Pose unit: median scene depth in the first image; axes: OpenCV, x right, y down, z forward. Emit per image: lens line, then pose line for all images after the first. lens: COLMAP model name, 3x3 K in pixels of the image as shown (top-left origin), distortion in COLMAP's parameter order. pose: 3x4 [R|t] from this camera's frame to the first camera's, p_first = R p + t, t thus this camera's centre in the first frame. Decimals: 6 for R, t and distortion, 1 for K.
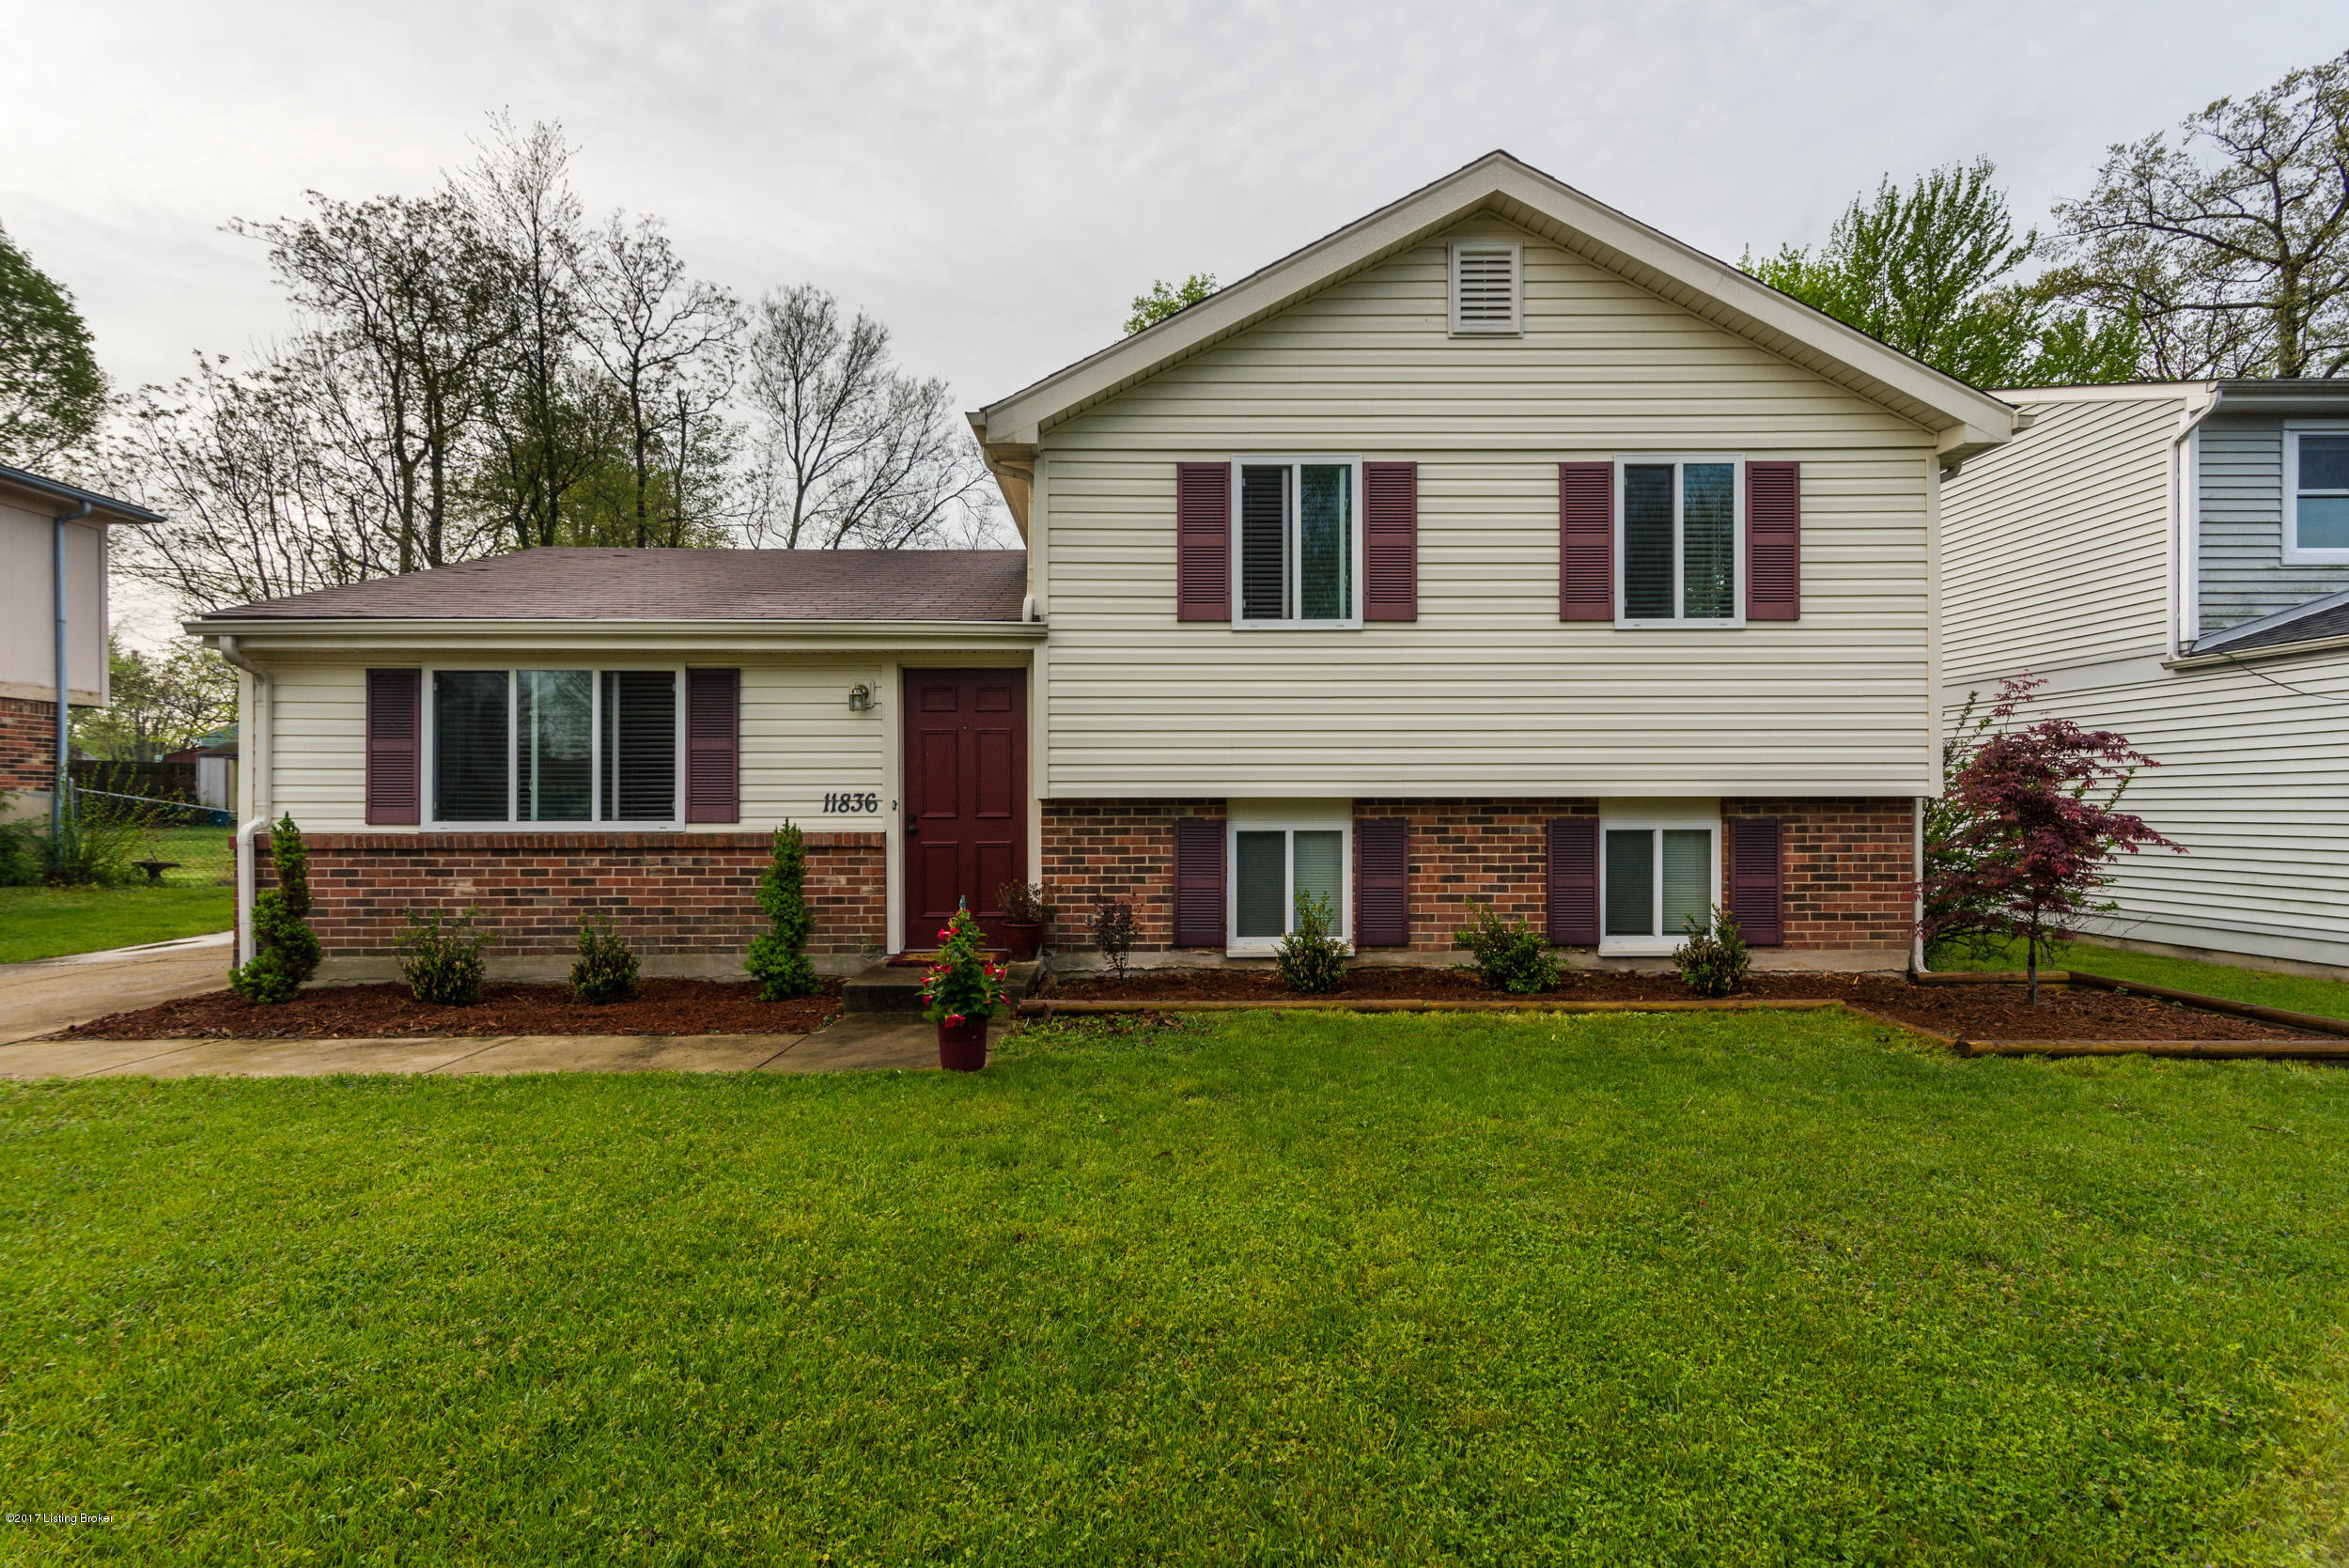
lens RADIAL K [[1093.8, 0, 1138.4], [0, 1093.8, 839.2], [0, 0, 1]] dist [0.014582, 0.001905]
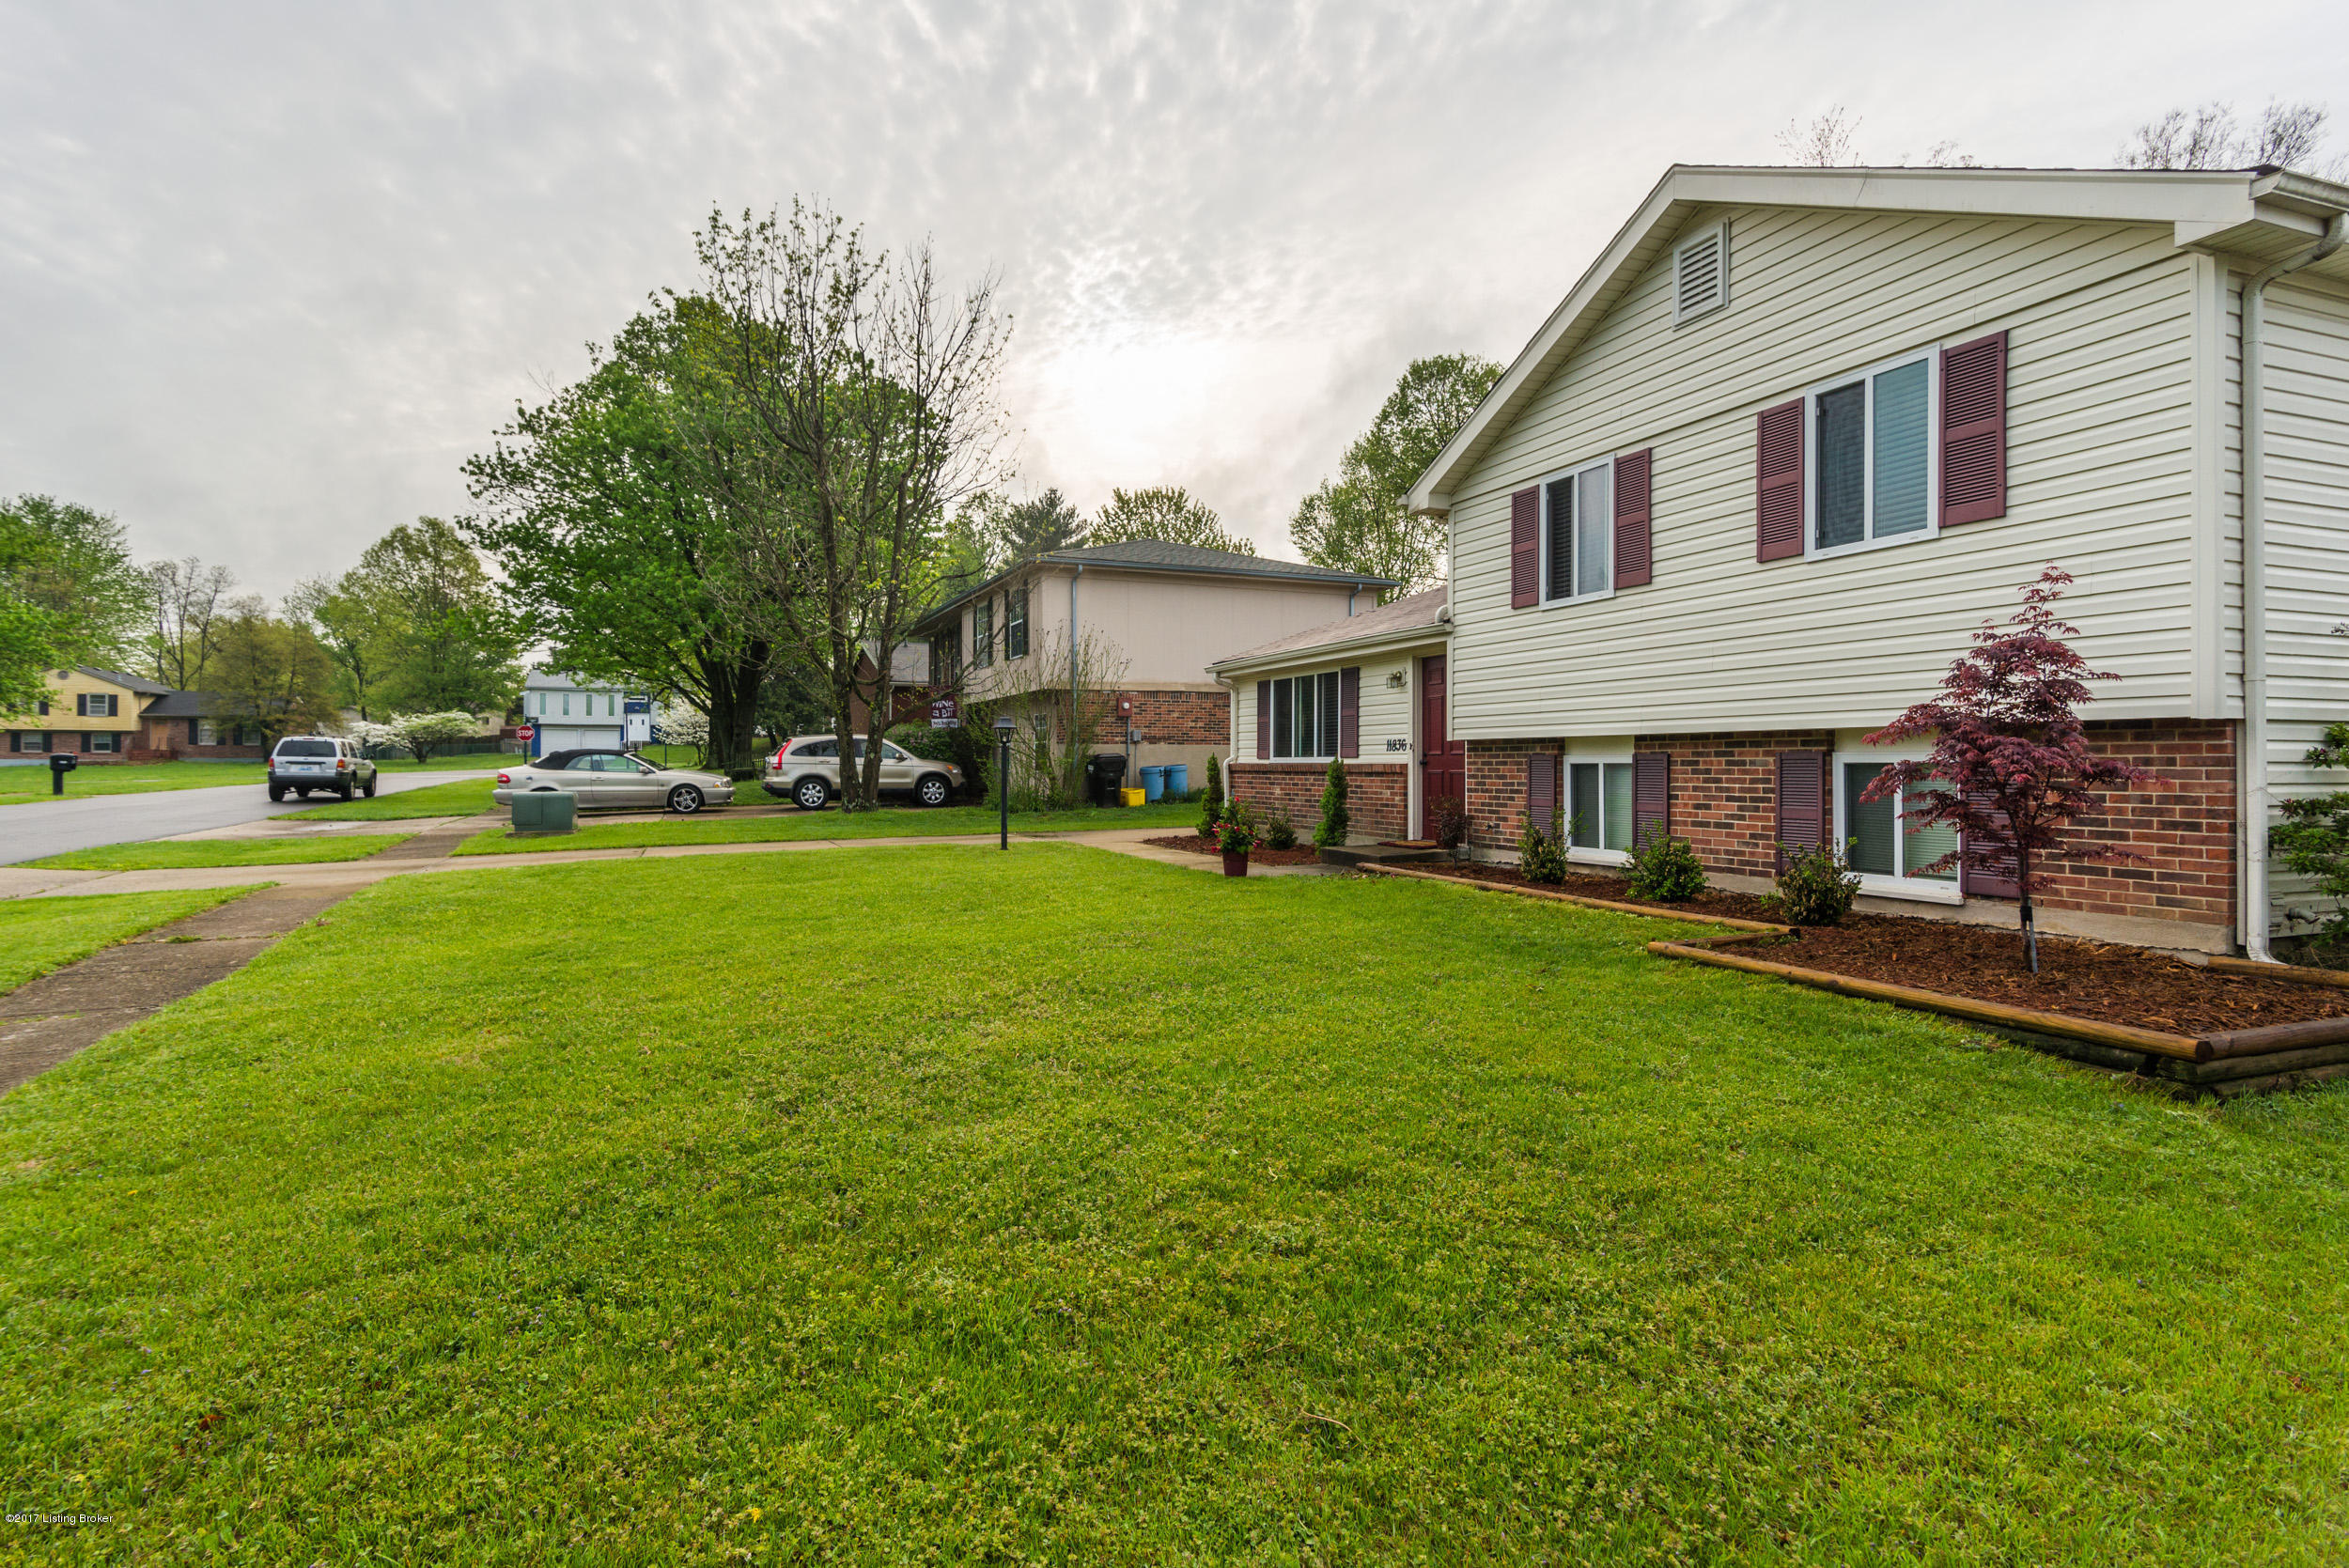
lens RADIAL K [[1231.9, 0, 1160.6], [0, 1231.9, 777.0], [0, 0, 1]] dist [0.005144, 0.000287]
pose [[0.343216, 0.012657, -0.939171, 1.274111], [0.001990, 0.999897, 0.014203, -0.012552], [0.939254, -0.006744, 0.343155, 0.056893]]
